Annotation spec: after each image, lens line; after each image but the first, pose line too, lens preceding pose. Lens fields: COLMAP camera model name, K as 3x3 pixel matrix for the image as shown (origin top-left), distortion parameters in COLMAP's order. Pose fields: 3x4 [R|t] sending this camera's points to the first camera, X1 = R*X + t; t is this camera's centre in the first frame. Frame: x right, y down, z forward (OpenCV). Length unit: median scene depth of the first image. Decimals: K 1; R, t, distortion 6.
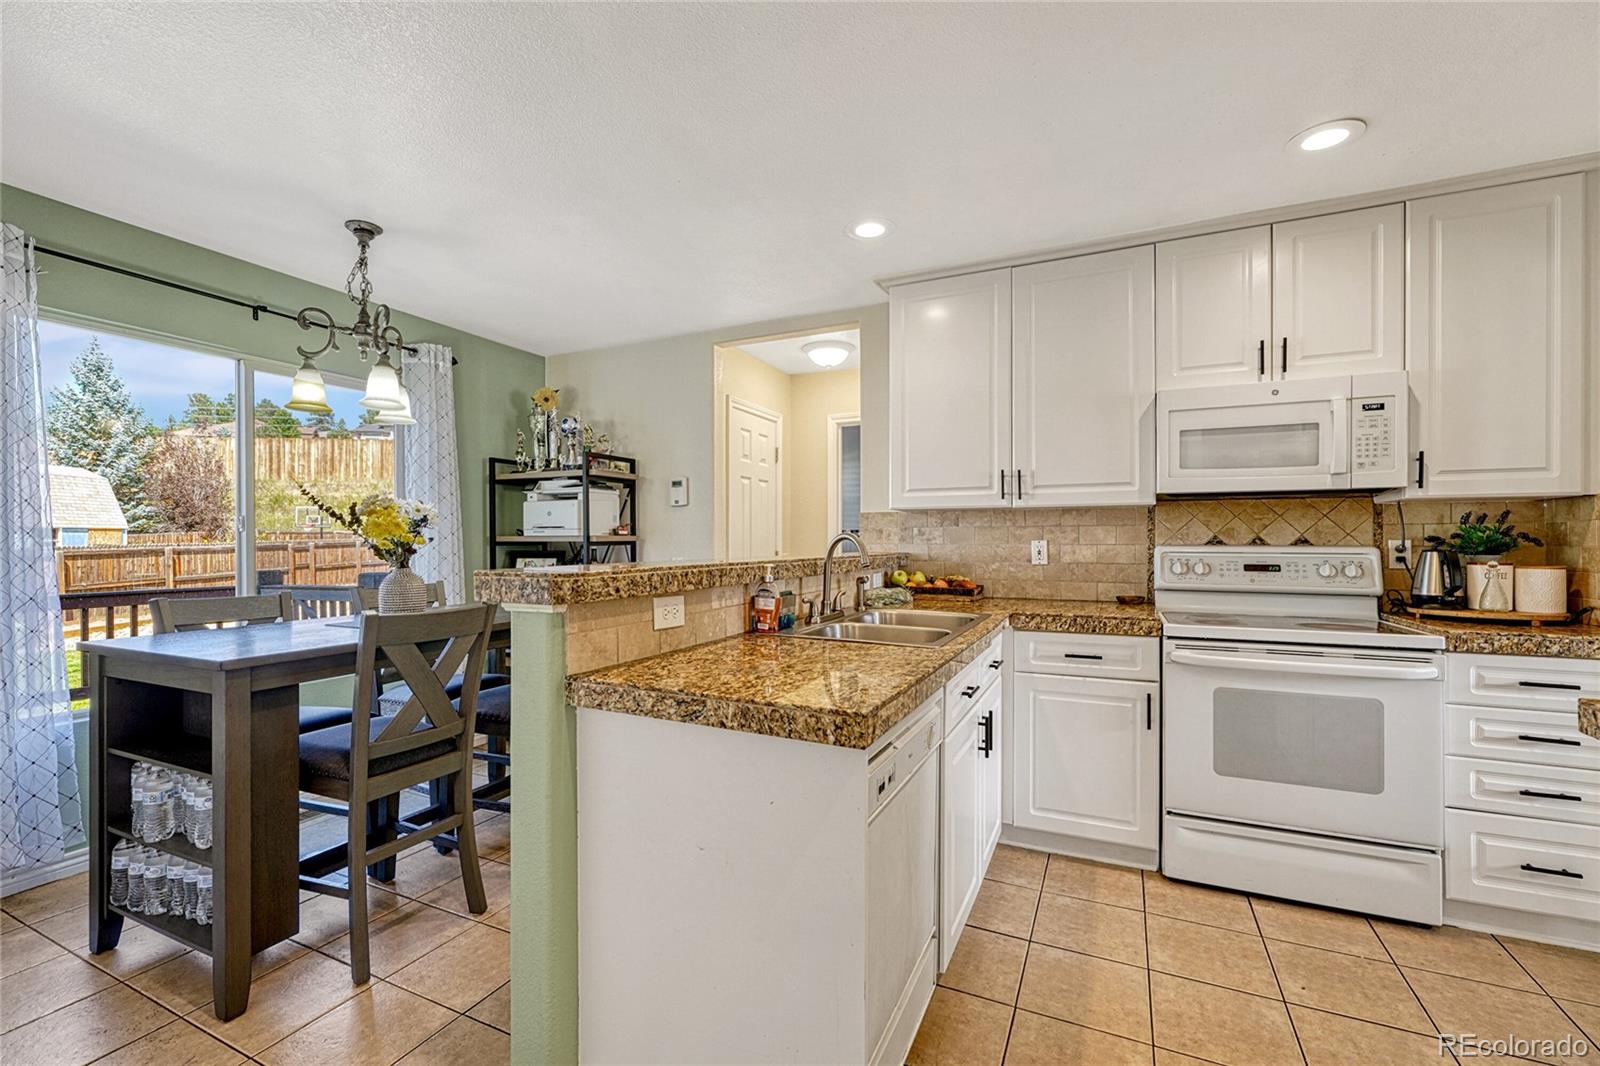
lens RADIAL K [[682.2, 0, 793.8], [0, 682.2, 539.2], [0, 0, 1]] dist [-0.001875, 0.000251]
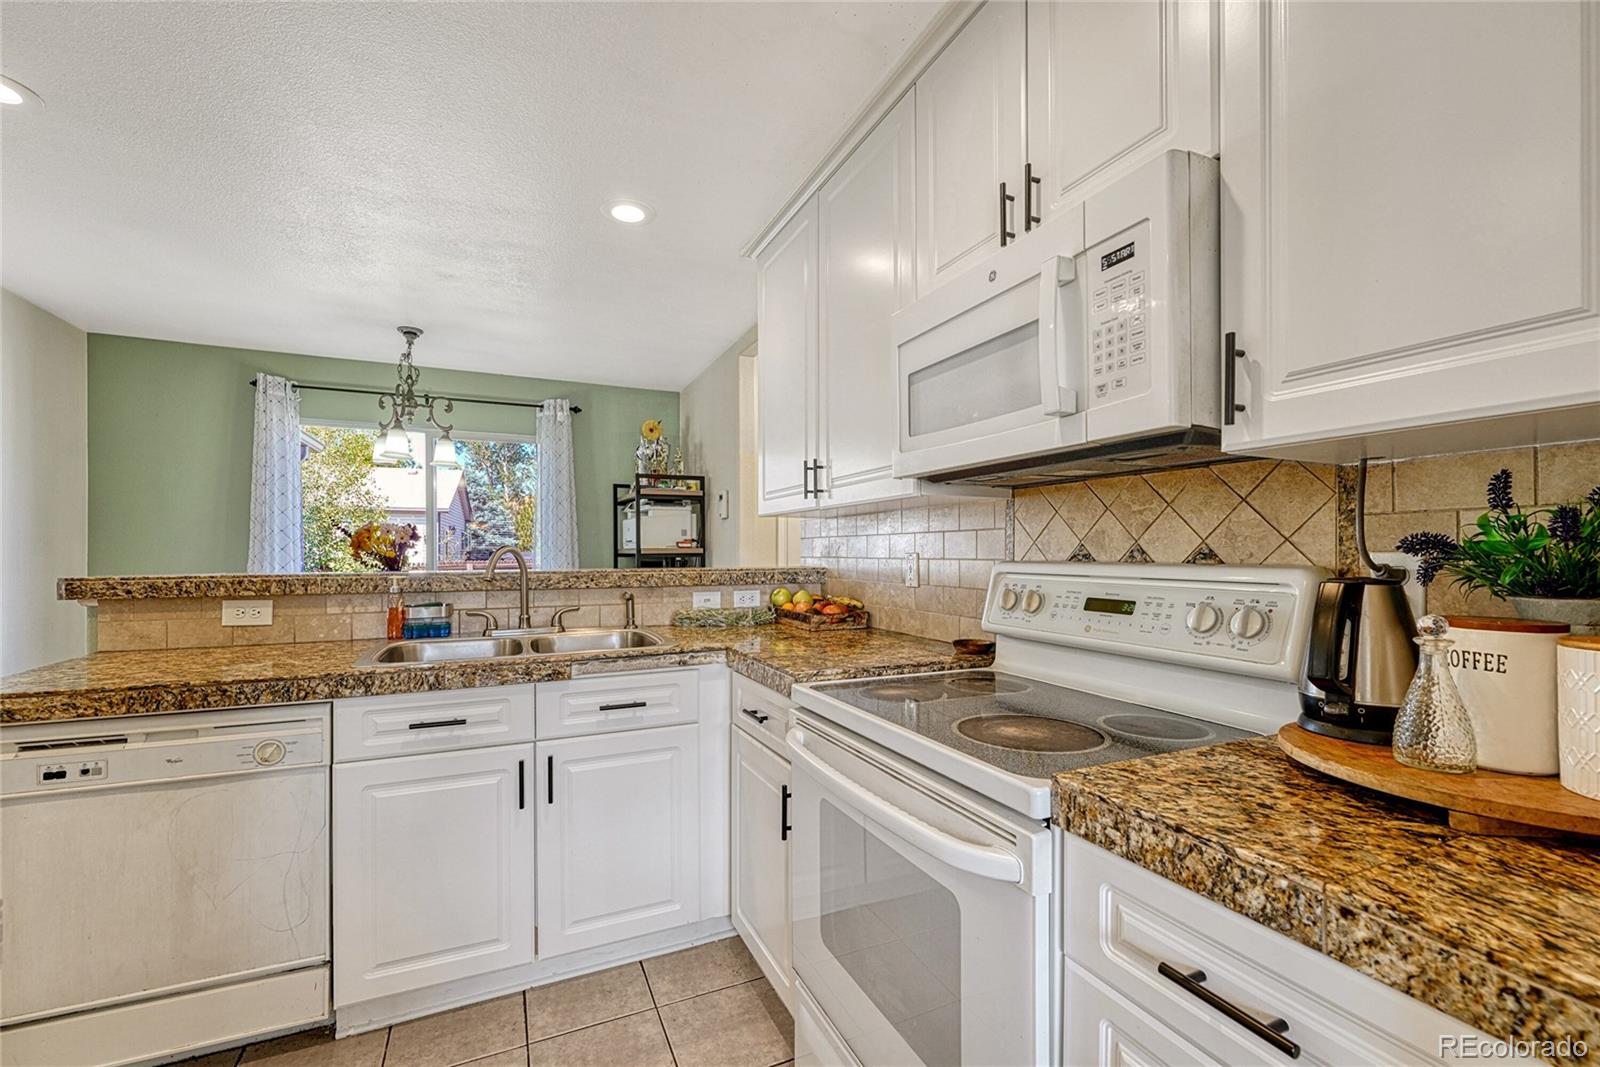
lens RADIAL K [[670.9, 0, 799.4], [0, 670.9, 551.4], [0, 0, 1]] dist [-0.002466, 0.000001]
pose [[0.759882, -0.002017, -0.650058, 0.863419], [0.003095, 0.999995, 0.000515, -0.000799], [0.650054, -0.002403, 0.759884, 0.466525]]
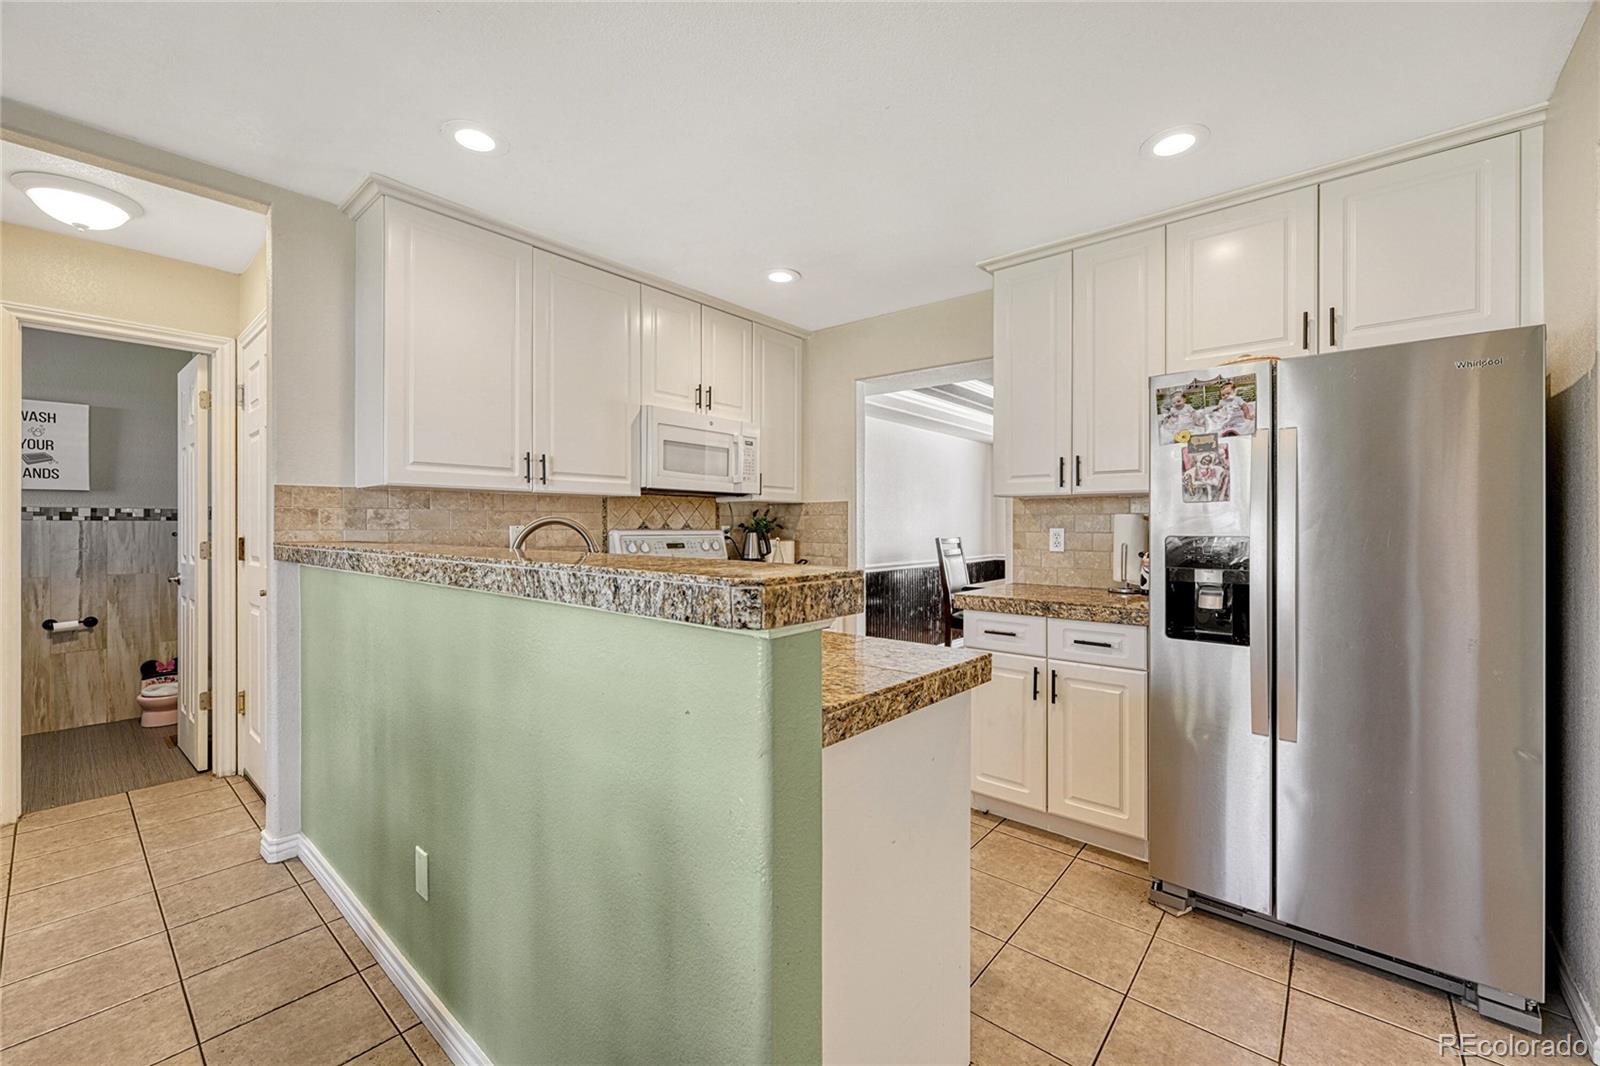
lens RADIAL K [[638.7, 0, 797.9], [0, 638.7, 525.9], [0, 0, 1]] dist [-0.019283, -0.000016]
pose [[0.262513, 0.001234, 0.964928, -0.508440], [-0.003503, 0.999994, -0.000326, 0.001488], [-0.964922, -0.003295, 0.262516, 0.432477]]
